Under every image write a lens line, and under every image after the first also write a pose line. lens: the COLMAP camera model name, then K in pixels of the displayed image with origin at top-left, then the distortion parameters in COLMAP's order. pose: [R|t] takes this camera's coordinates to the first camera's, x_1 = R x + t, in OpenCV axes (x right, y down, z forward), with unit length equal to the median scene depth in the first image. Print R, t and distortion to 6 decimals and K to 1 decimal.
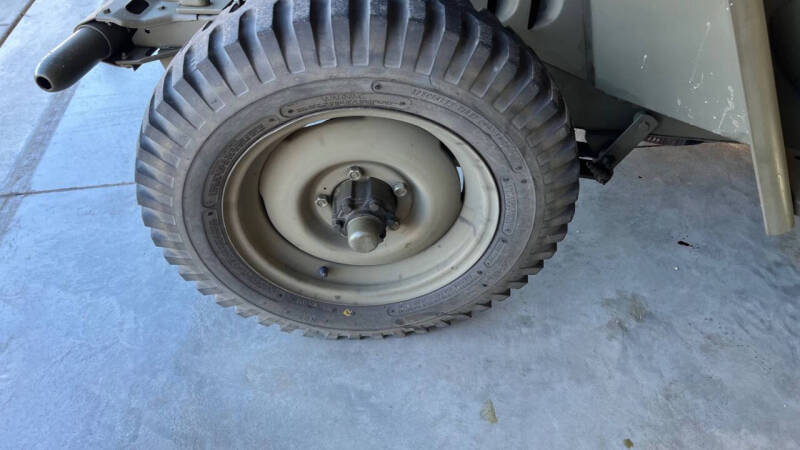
lens RADIAL K [[611.9, 0, 401.6], [0, 611.9, 225.1], [0, 0, 1]] dist [0.034949, -0.010311]
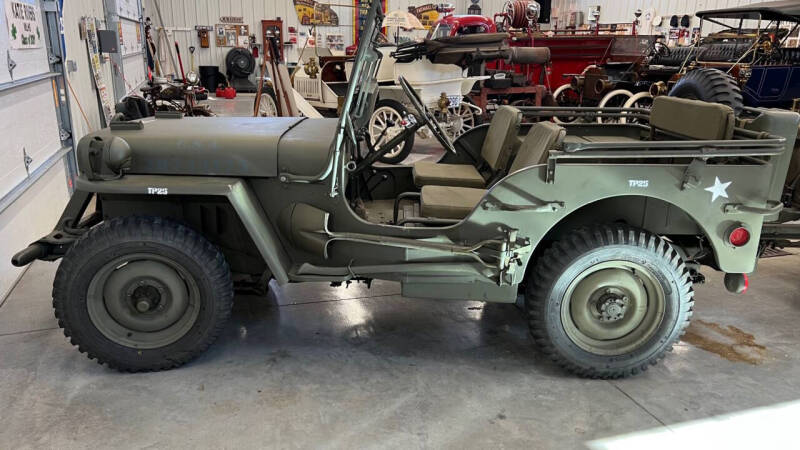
lens RADIAL K [[611.9, 0, 395.1], [0, 611.9, 222.3], [0, 0, 1]] dist [0.034949, -0.010311]
pose [[0.984724, -0.033028, 0.170959, 0.460553], [0.105354, 0.894742, -0.433978, 0.788645], [-0.138631, 0.445359, 0.884554, -1.355802]]
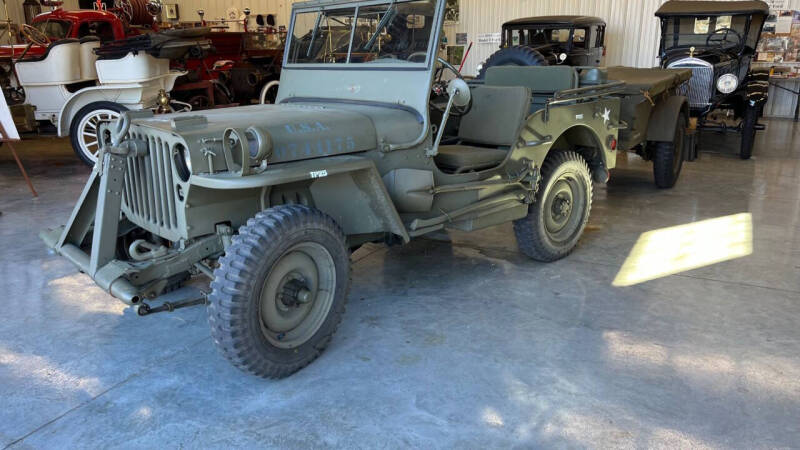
lens RADIAL K [[611.9, 0, 397.4], [0, 611.9, 227.3], [0, 0, 1]] dist [0.034949, -0.010311]
pose [[0.598386, -0.233701, 0.766367, -1.400833], [0.551376, 0.814104, -0.182261, 0.375432], [-0.581308, 0.531619, 0.616005, -0.777739]]
